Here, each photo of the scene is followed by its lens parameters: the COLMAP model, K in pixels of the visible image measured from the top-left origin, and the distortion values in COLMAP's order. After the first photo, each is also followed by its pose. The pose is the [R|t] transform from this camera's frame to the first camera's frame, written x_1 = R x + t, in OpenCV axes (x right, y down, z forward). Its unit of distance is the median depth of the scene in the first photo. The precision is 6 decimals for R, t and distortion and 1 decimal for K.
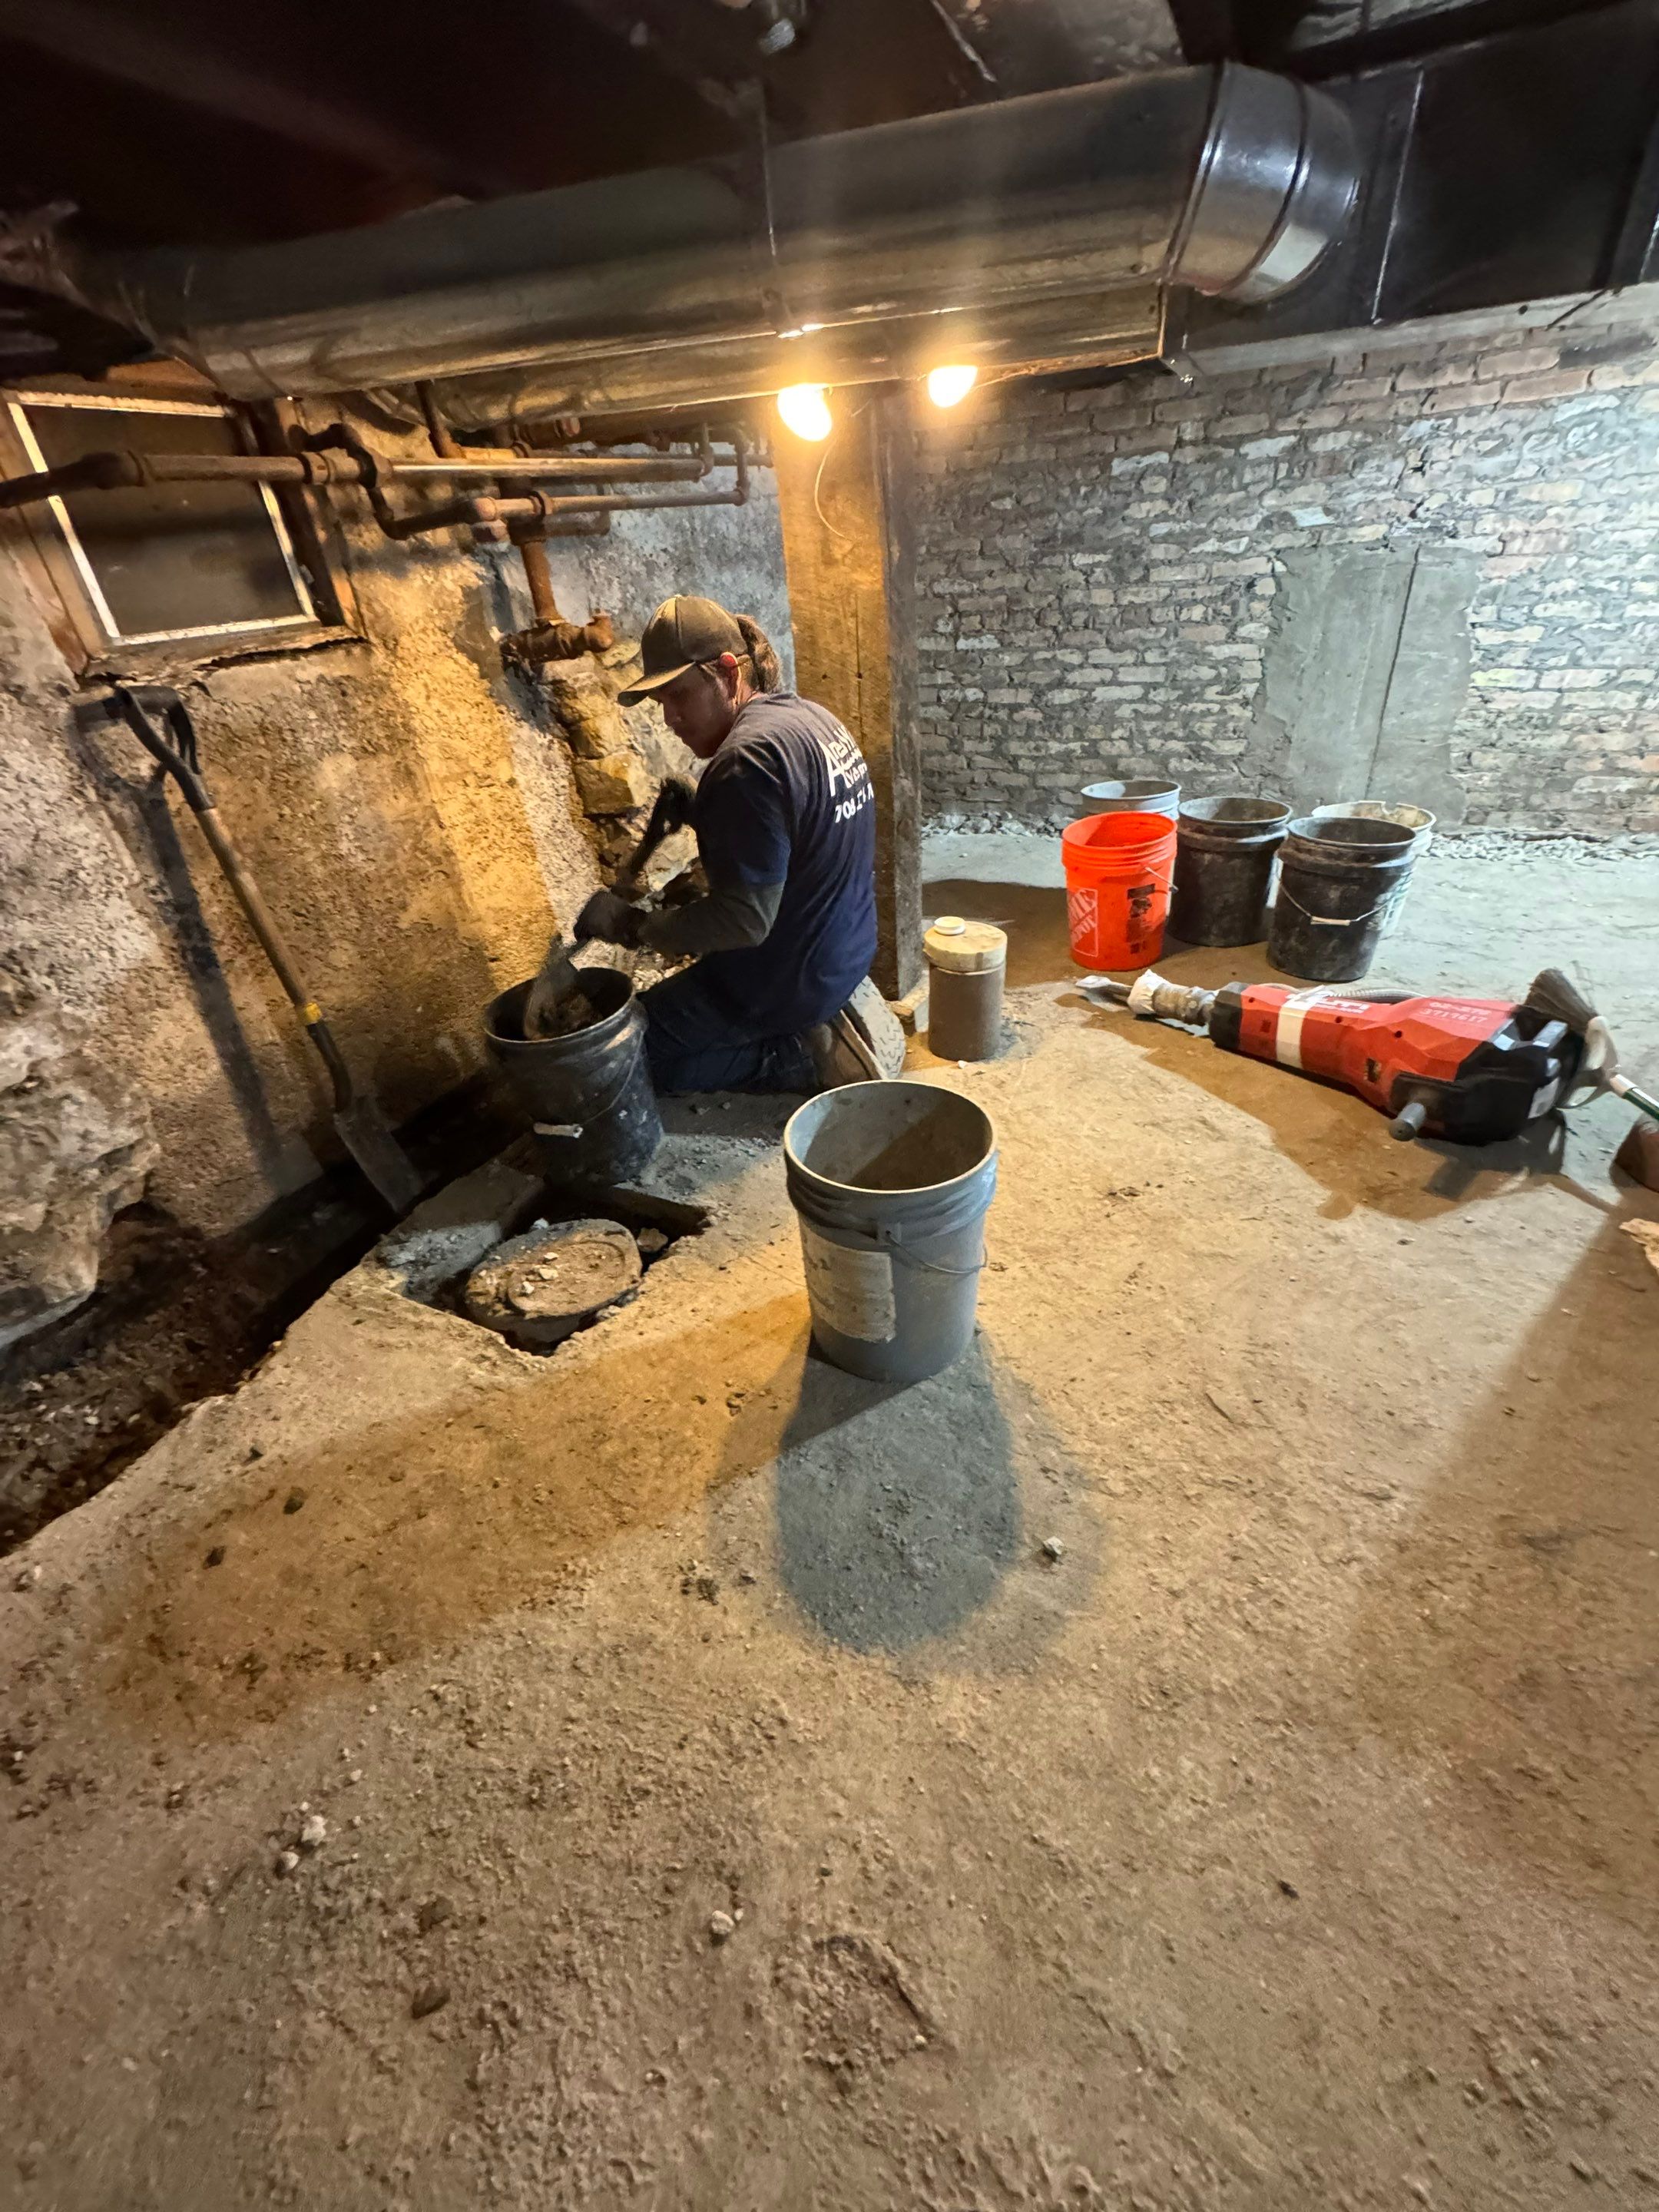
lens RADIAL K [[871.0, 0, 829.5], [0, 871.0, 1106.0], [0, 0, 1]] dist [-0.002507, -0.000512]
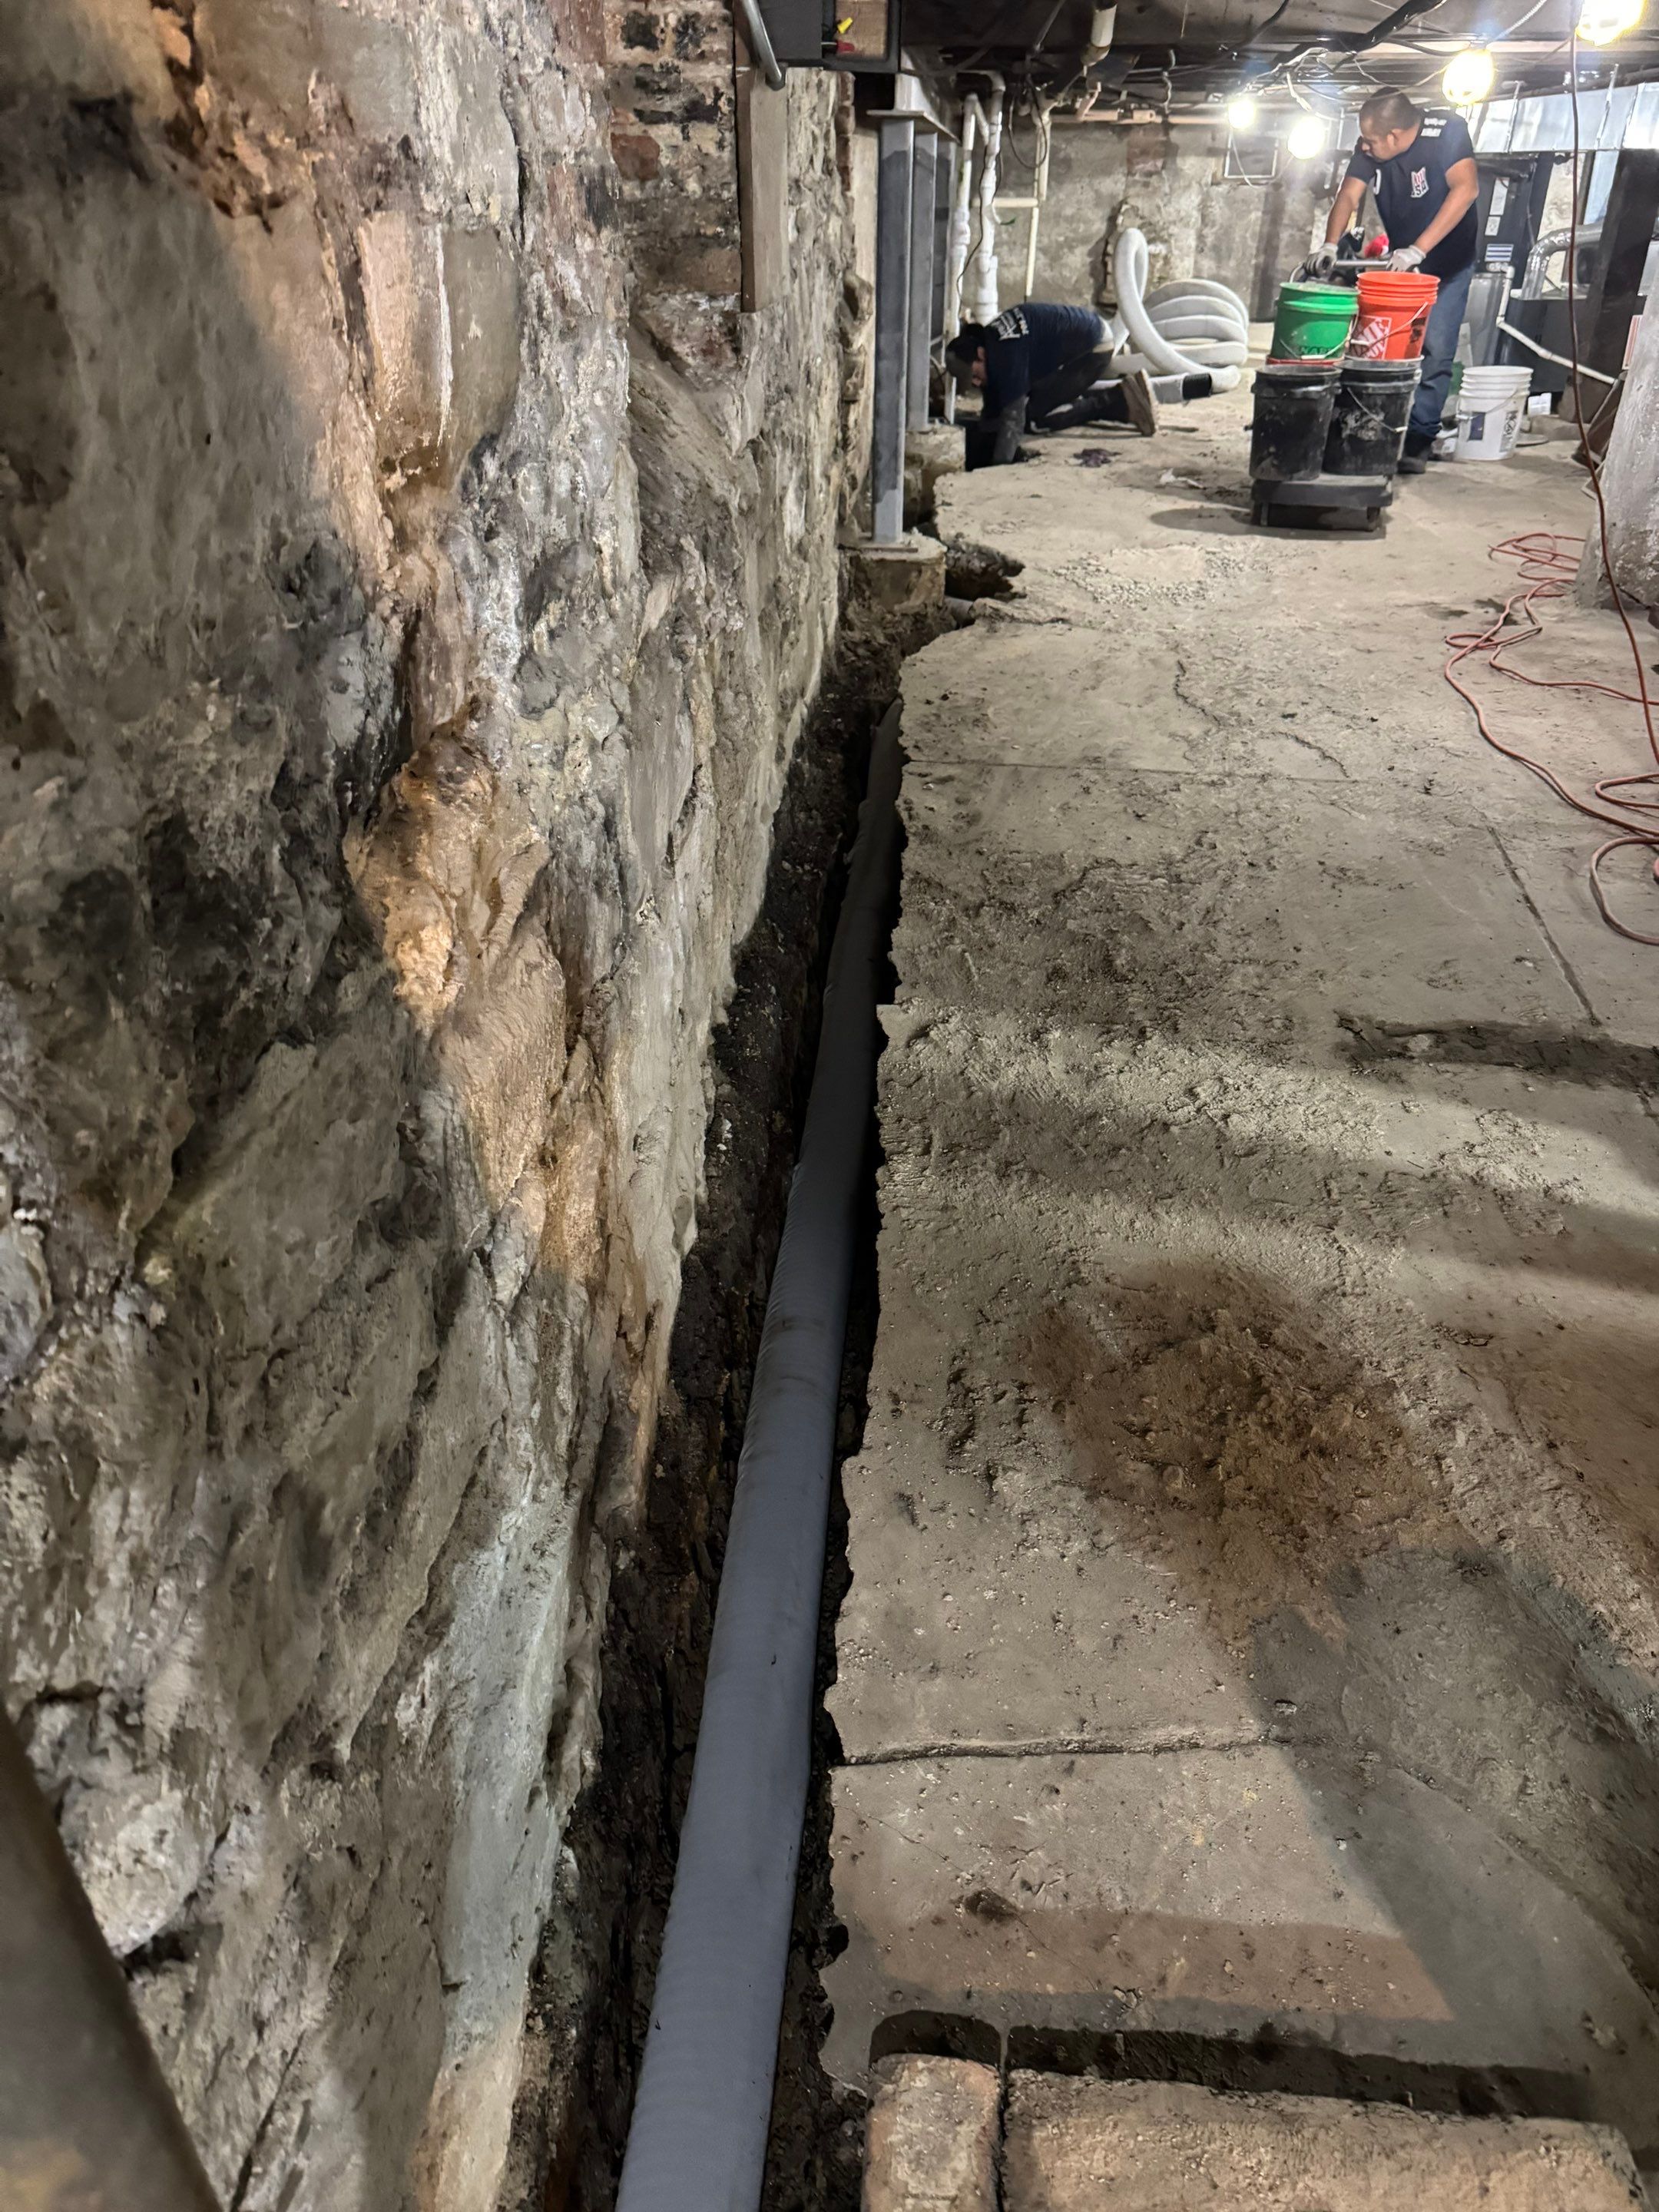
lens RADIAL K [[1542.4, 0, 823.7], [0, 1542.4, 1112.5], [0, 0, 1]] dist [0.035546, -0.036631]
pose [[0.343491, 0.558050, -0.755377, 3.542897], [-0.522129, 0.782028, 0.340312, 0.791368], [0.780638, 0.277511, 0.559994, -1.867818]]
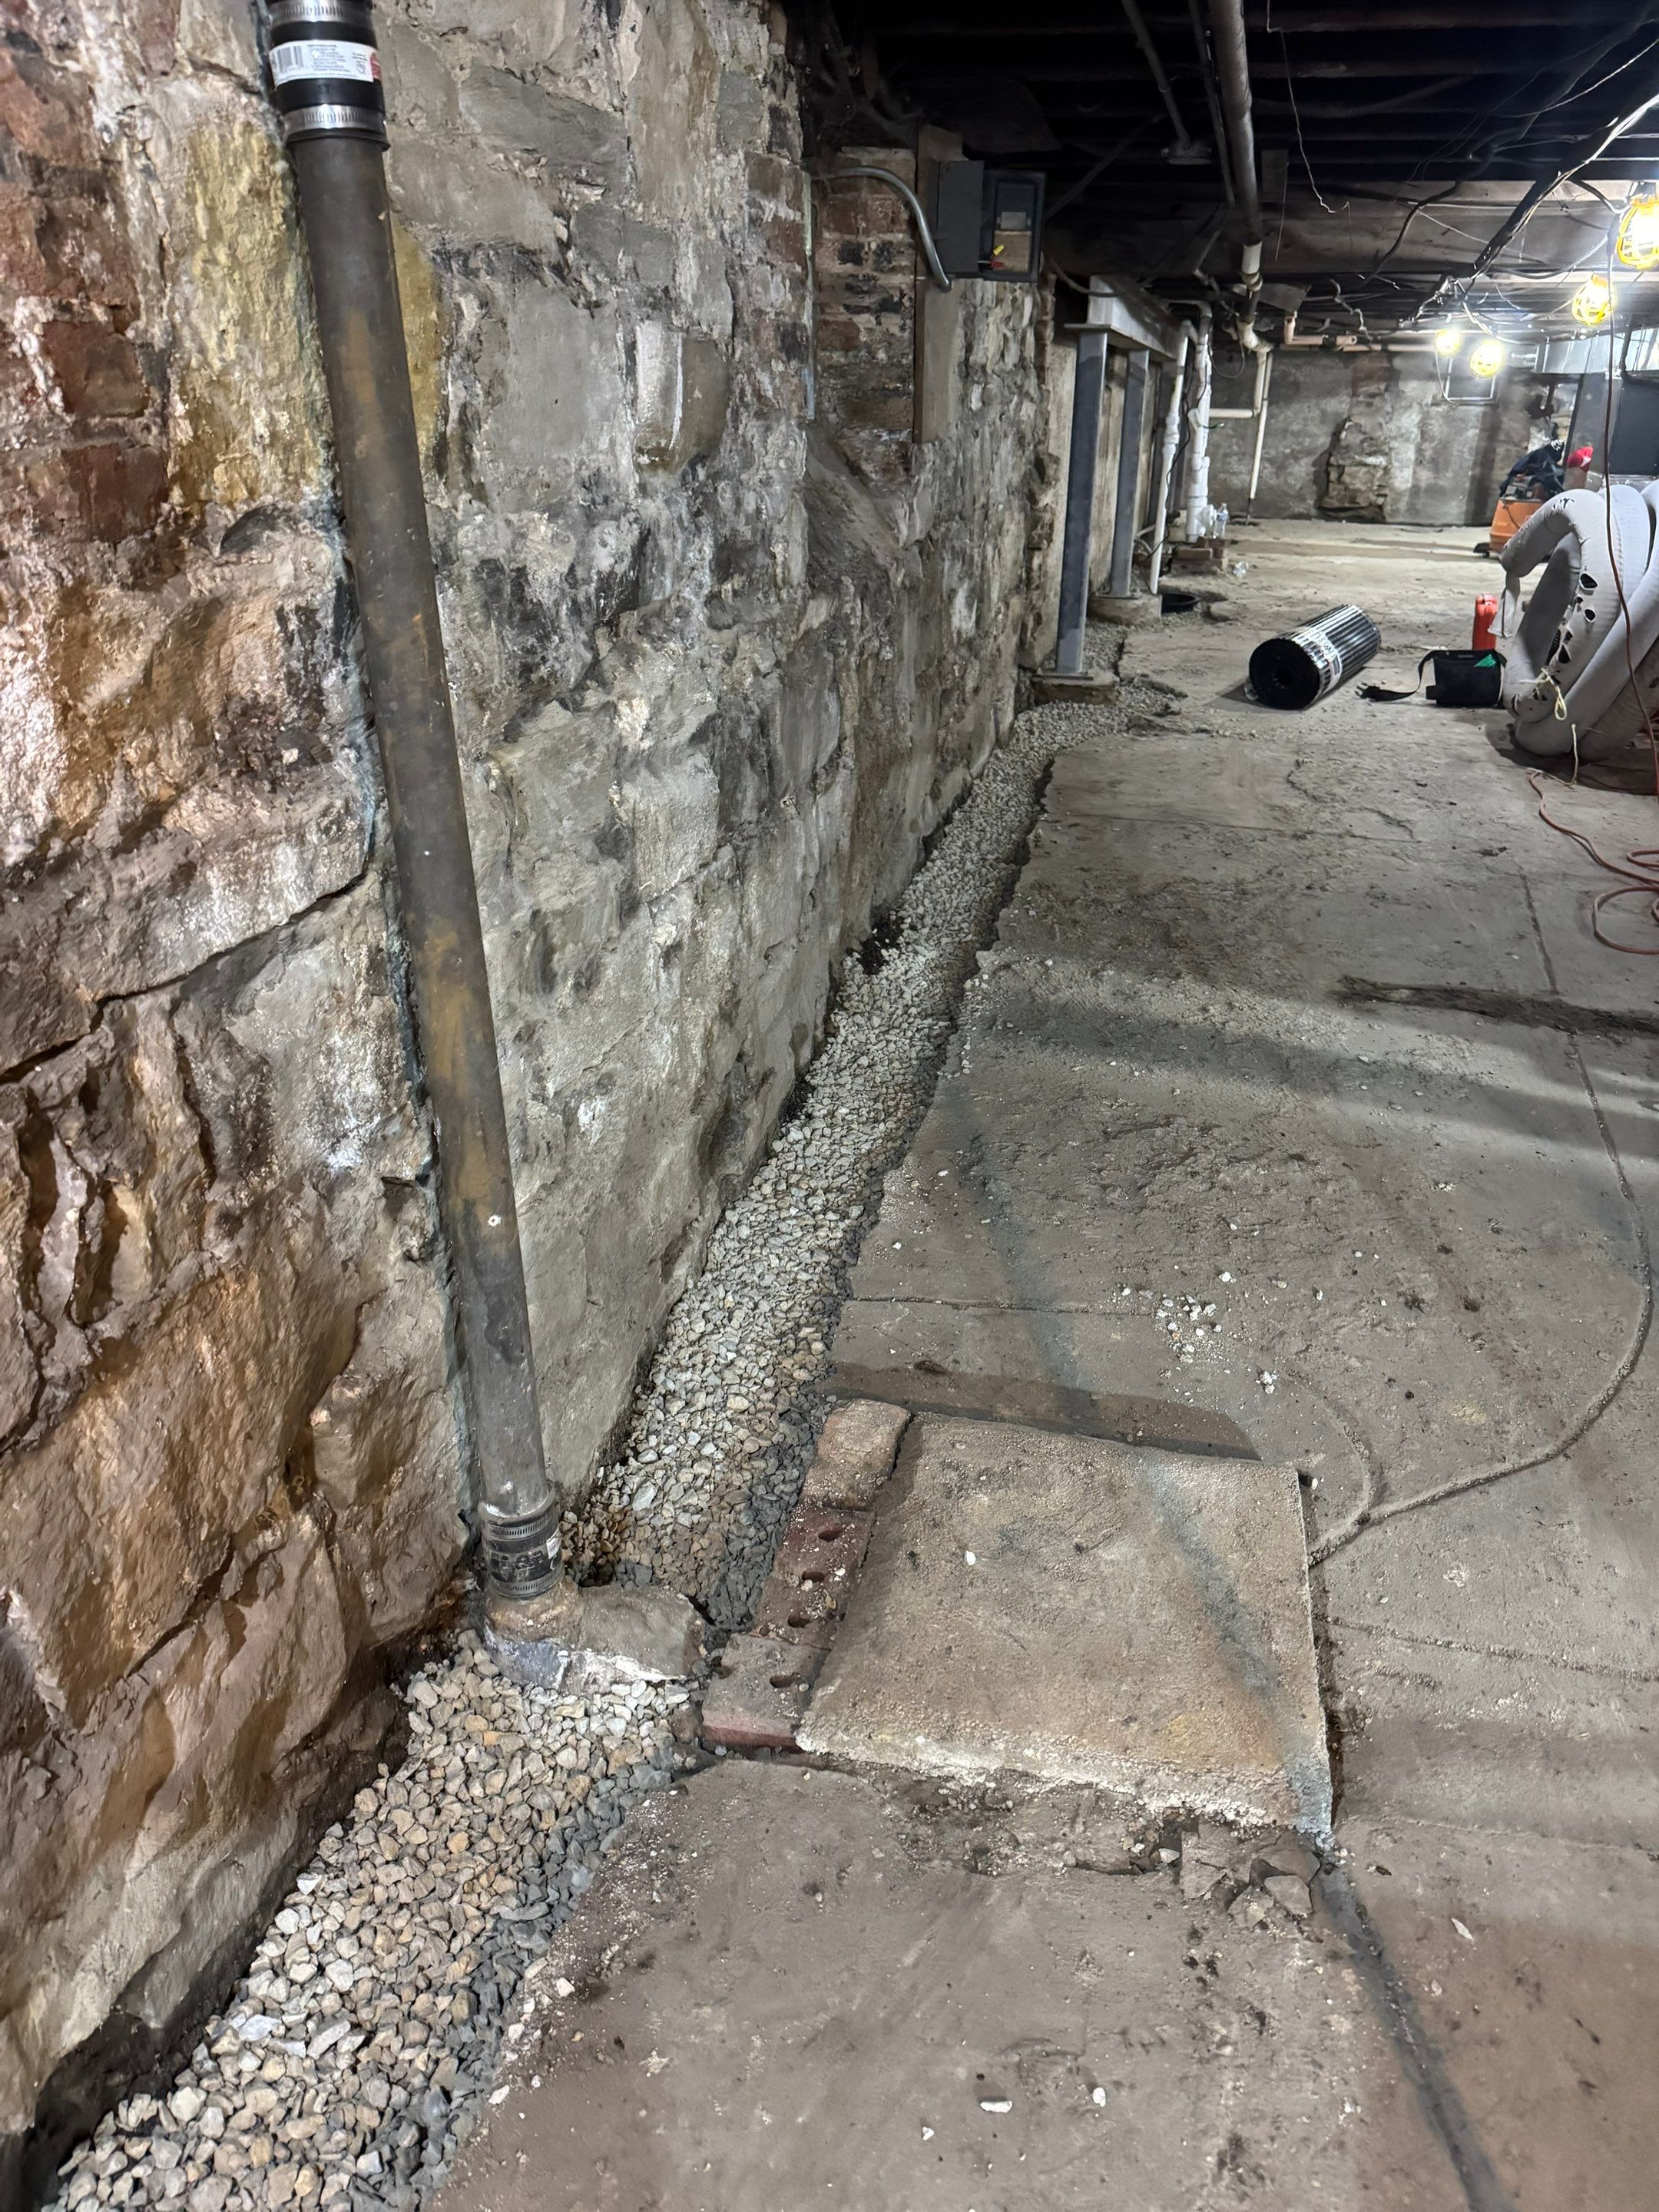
lens RADIAL K [[1541.2, 0, 837.5], [0, 1541.2, 1104.2], [0, 0, 1]] dist [0.066019, -0.094257]
pose [[0.196337, 0.481342, -0.854261, 3.845110], [-0.540383, 0.780089, 0.315352, 0.809268], [0.818192, 0.399713, 0.413269, -1.880788]]
